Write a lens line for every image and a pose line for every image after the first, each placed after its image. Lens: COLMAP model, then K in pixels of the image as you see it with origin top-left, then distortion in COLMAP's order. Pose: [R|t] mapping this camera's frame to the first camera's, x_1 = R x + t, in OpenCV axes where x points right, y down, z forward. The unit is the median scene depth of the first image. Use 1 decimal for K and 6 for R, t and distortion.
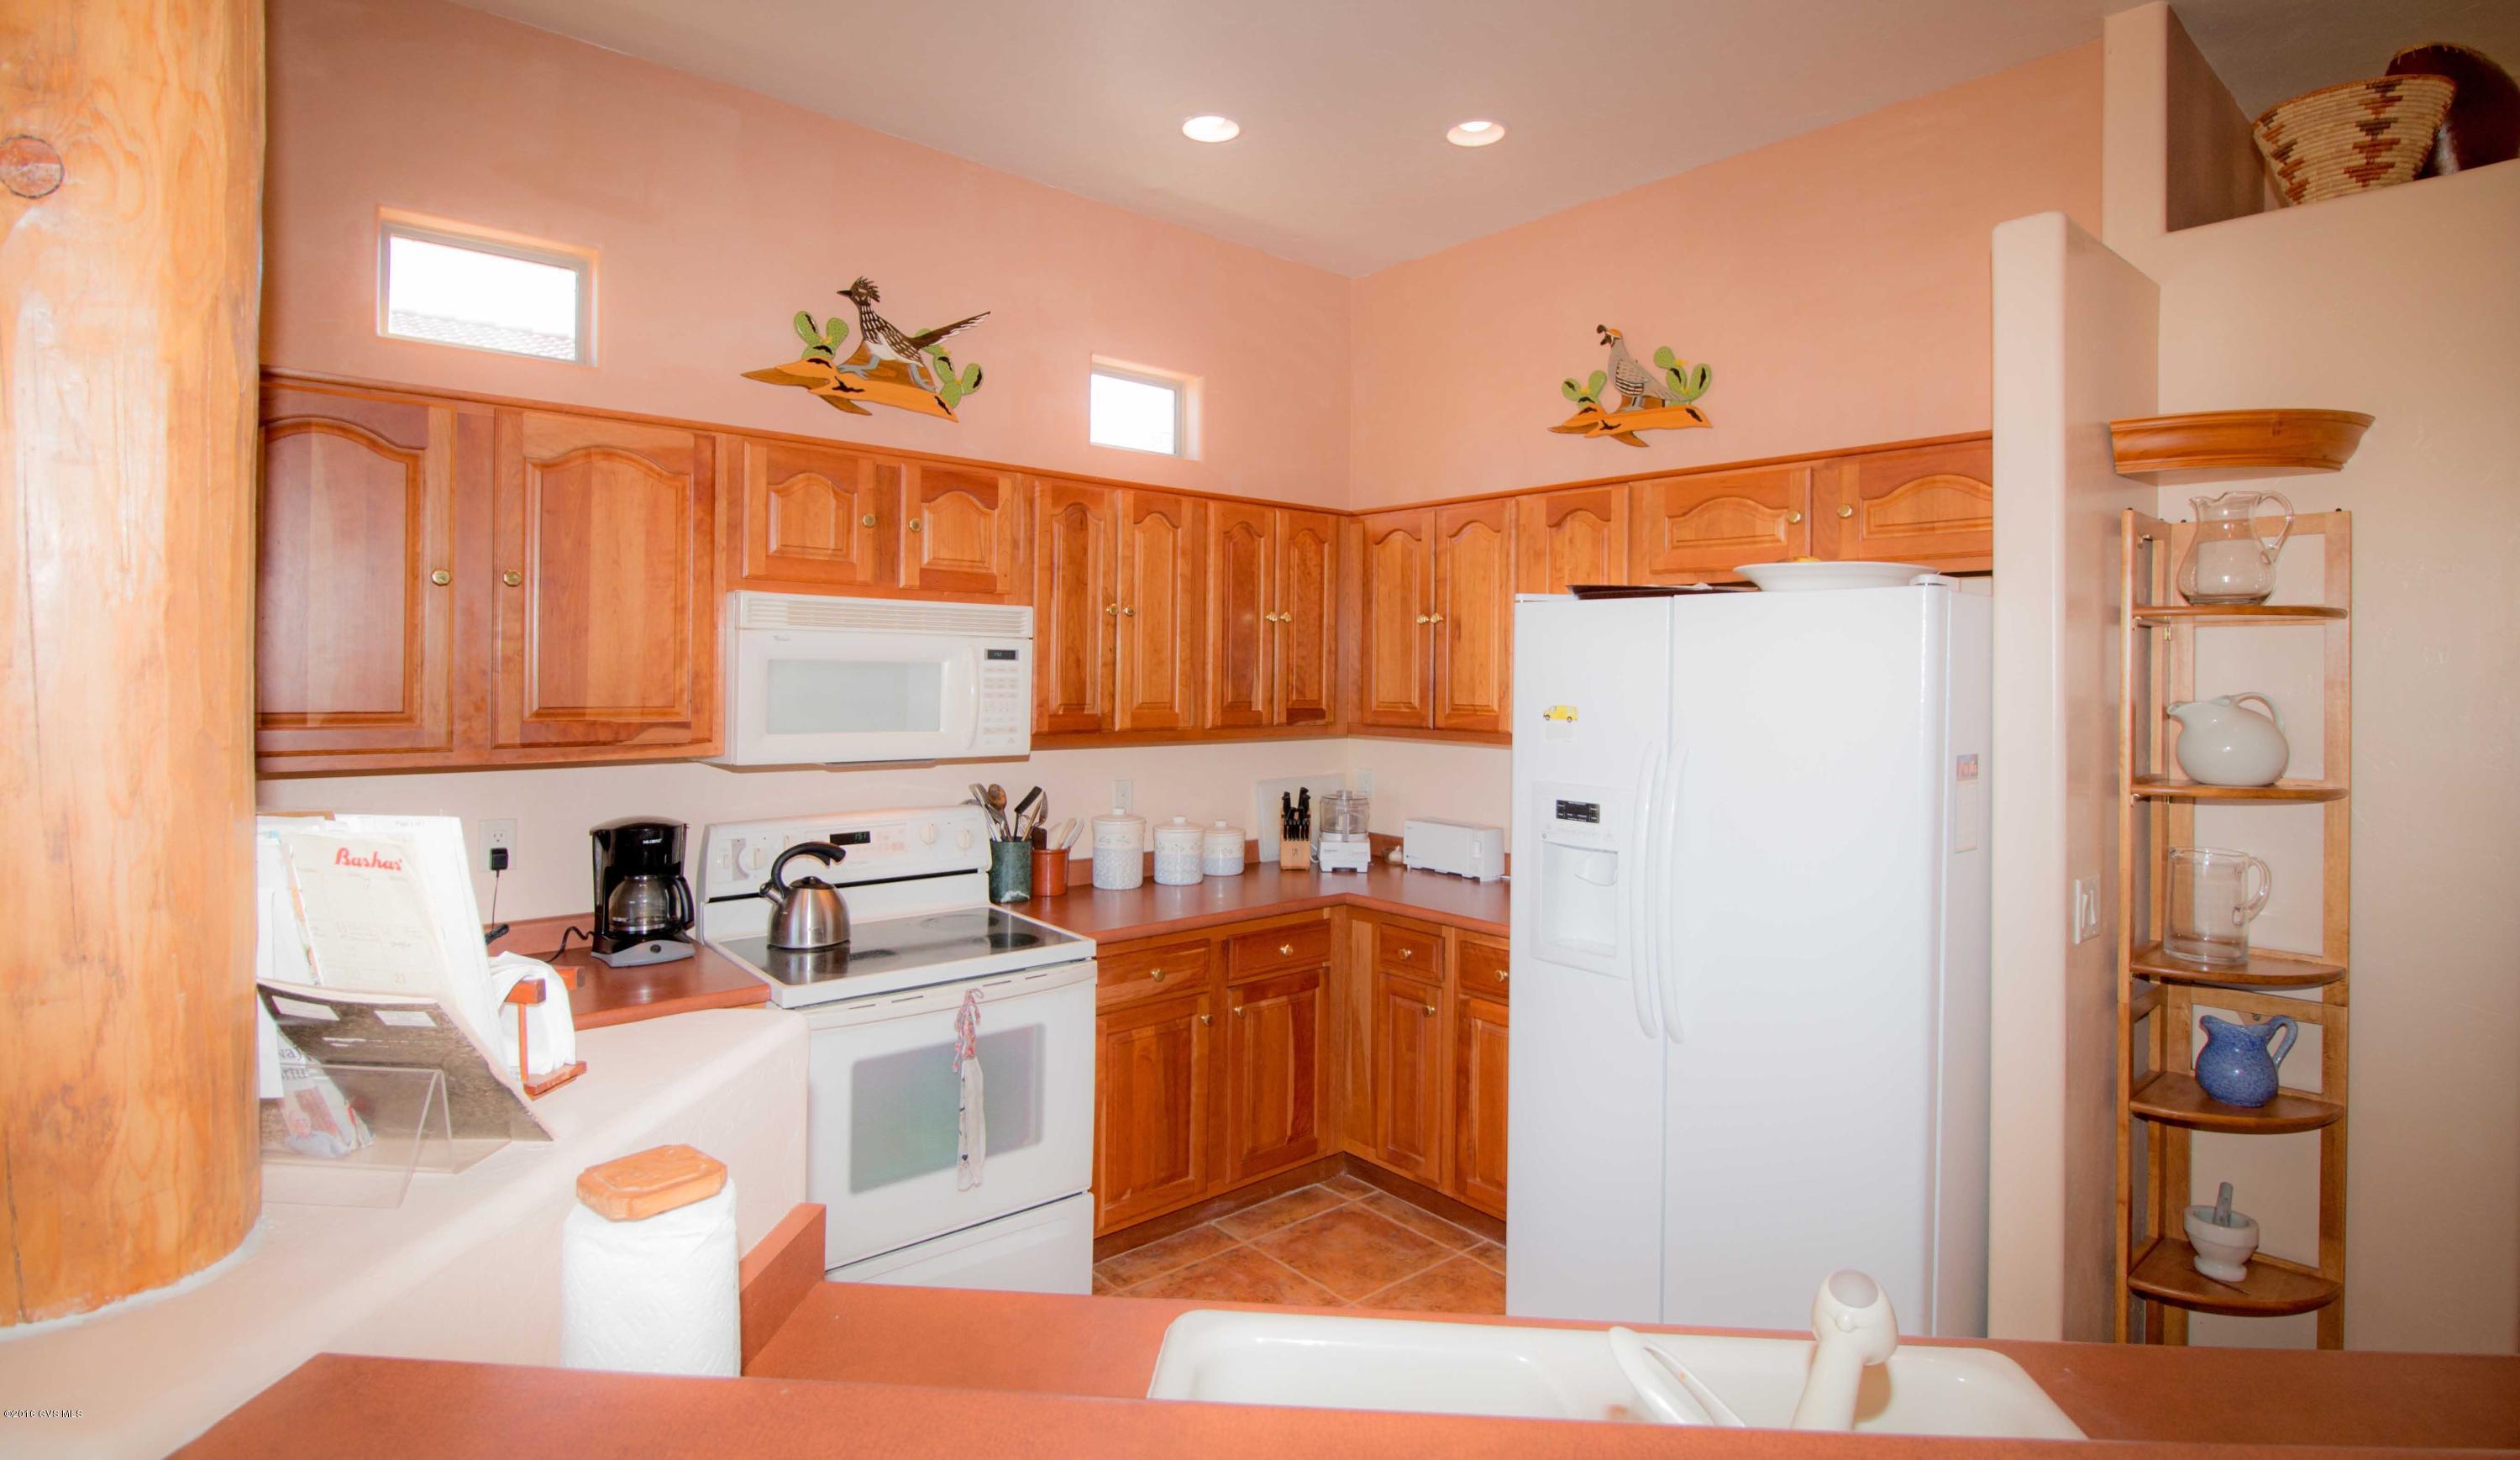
lens RADIAL K [[1230.0, 0, 1249.8], [0, 1230.0, 675.6], [0, 0, 1]] dist [0.002232, 0.000061]
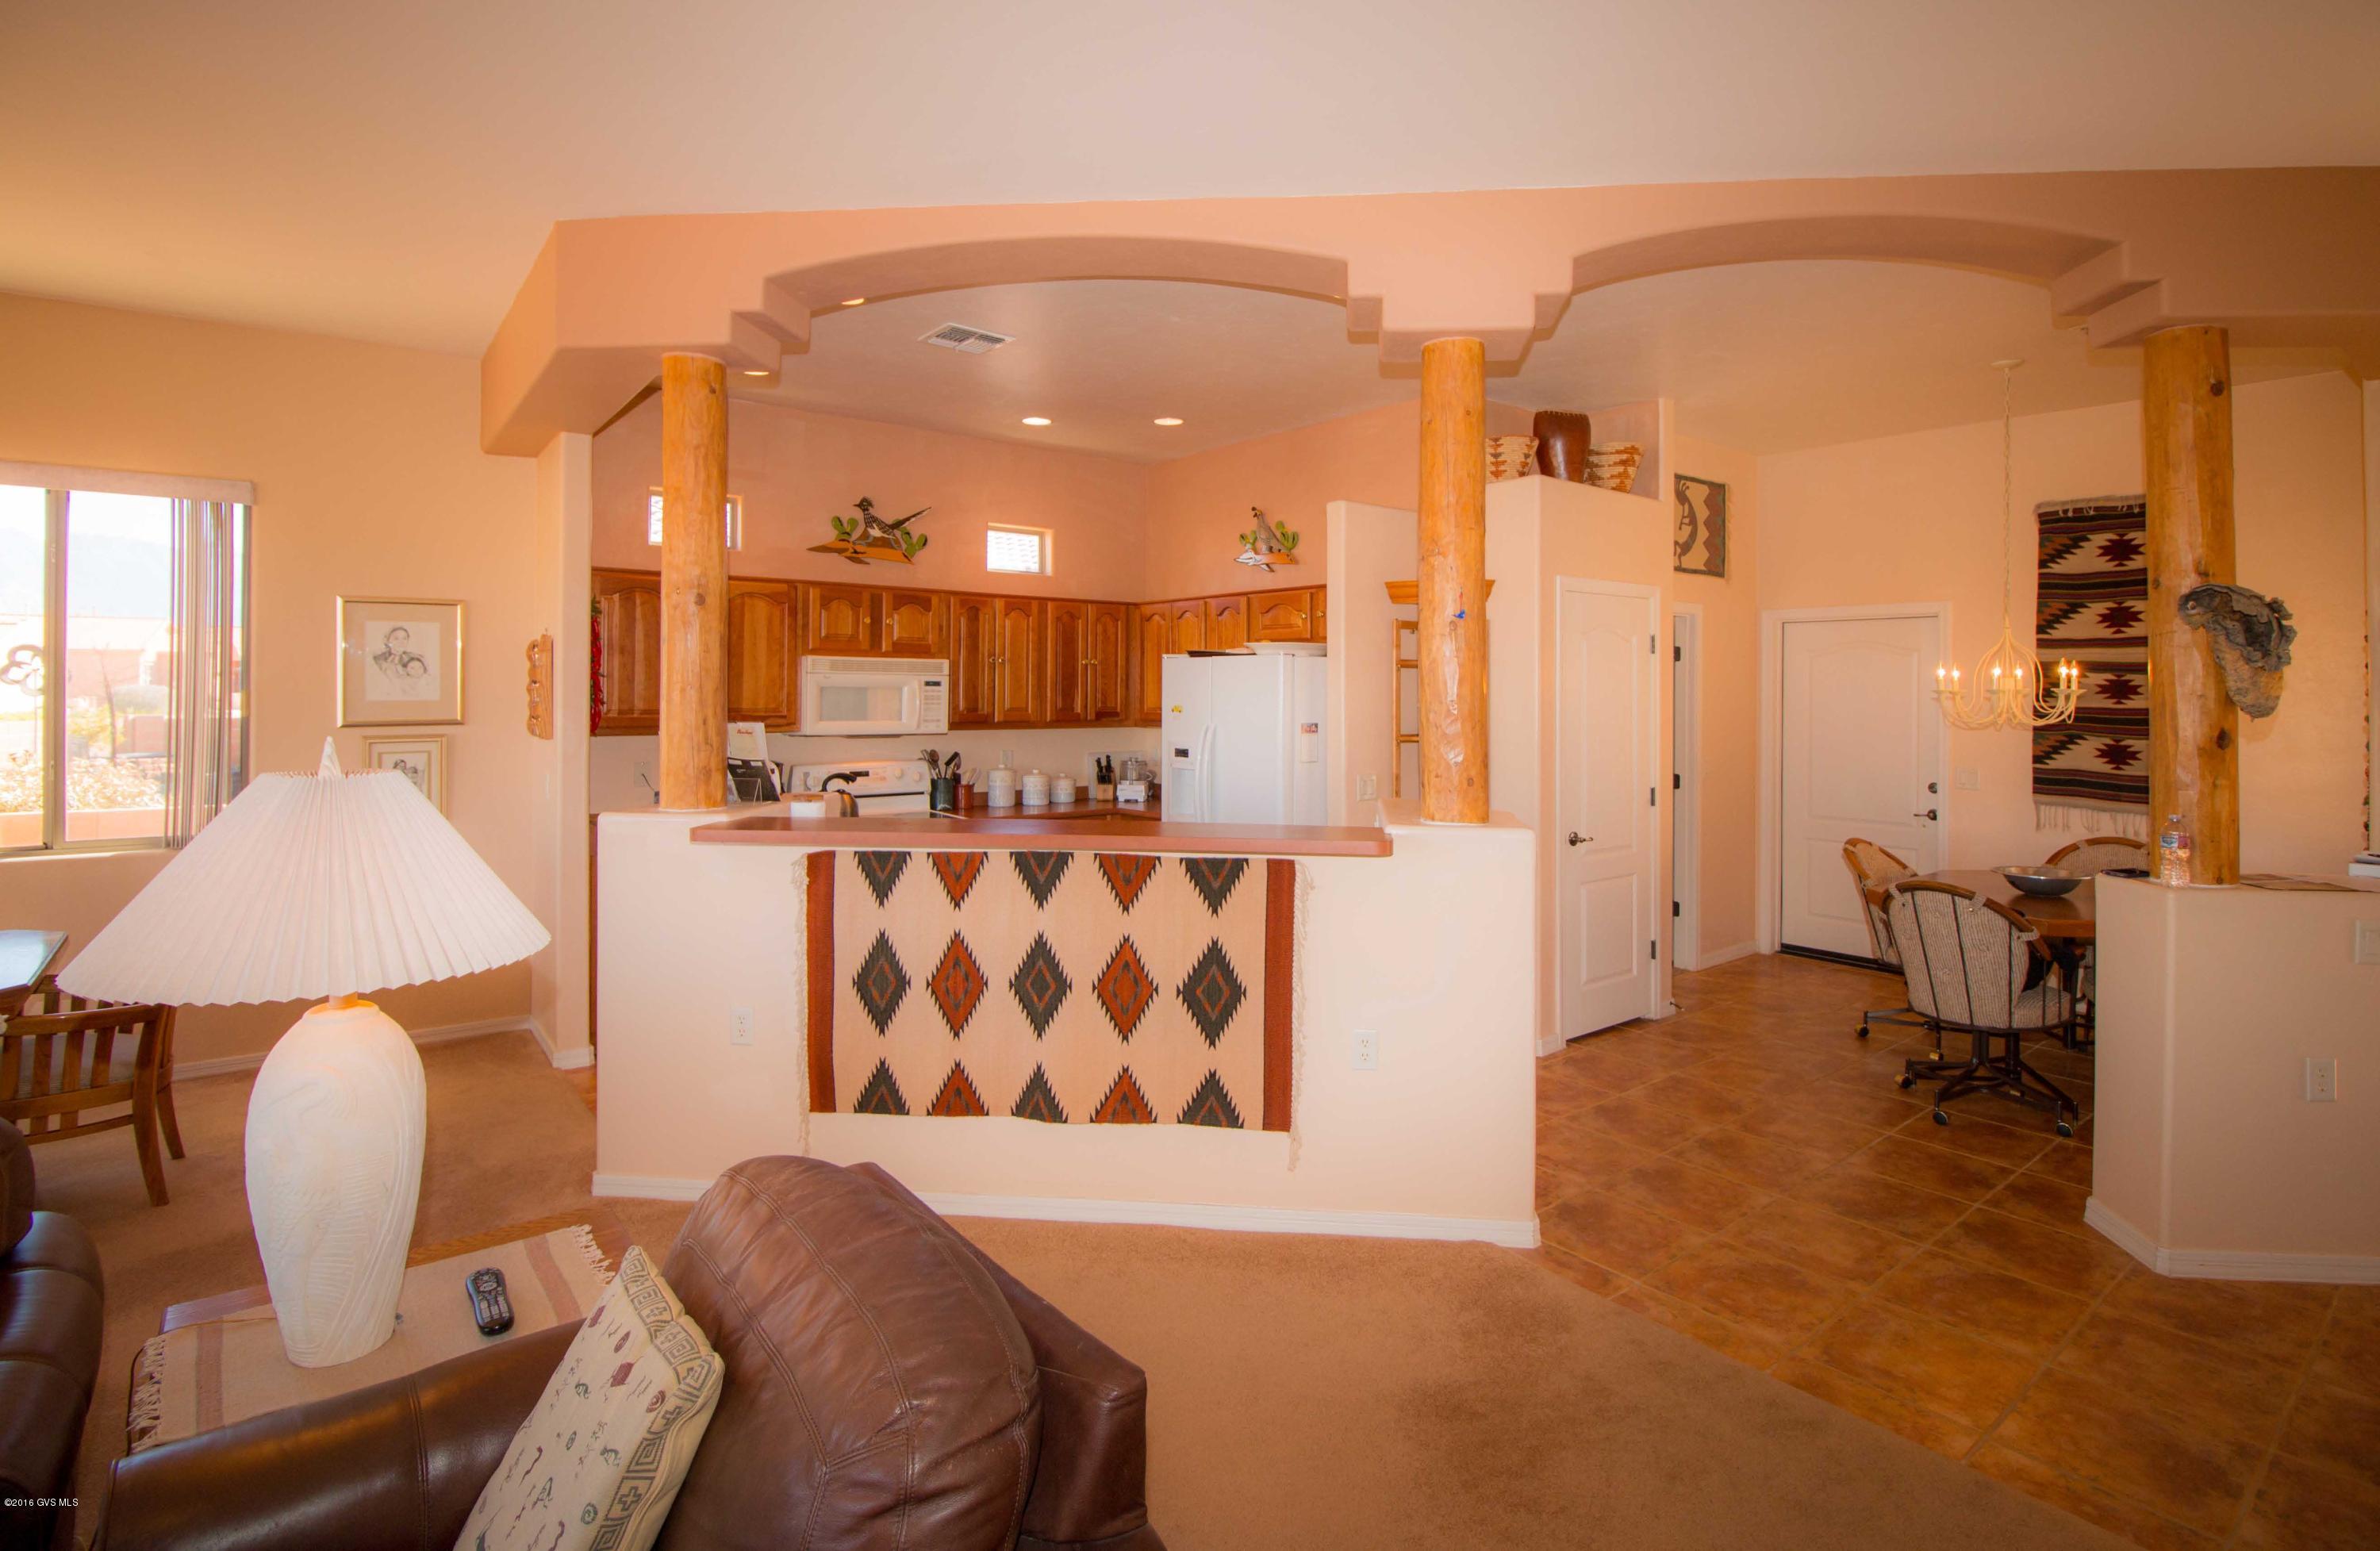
lens RADIAL K [[1115.2, 0, 1199.7], [0, 1115.2, 685.2], [0, 0, 1]] dist [-0.000439, -0.000009]
pose [[0.999567, -0.005981, -0.028806, 0.276334], [0.005657, 0.999920, -0.011319, 0.008537], [0.028871, 0.011152, 0.999521, -0.785659]]
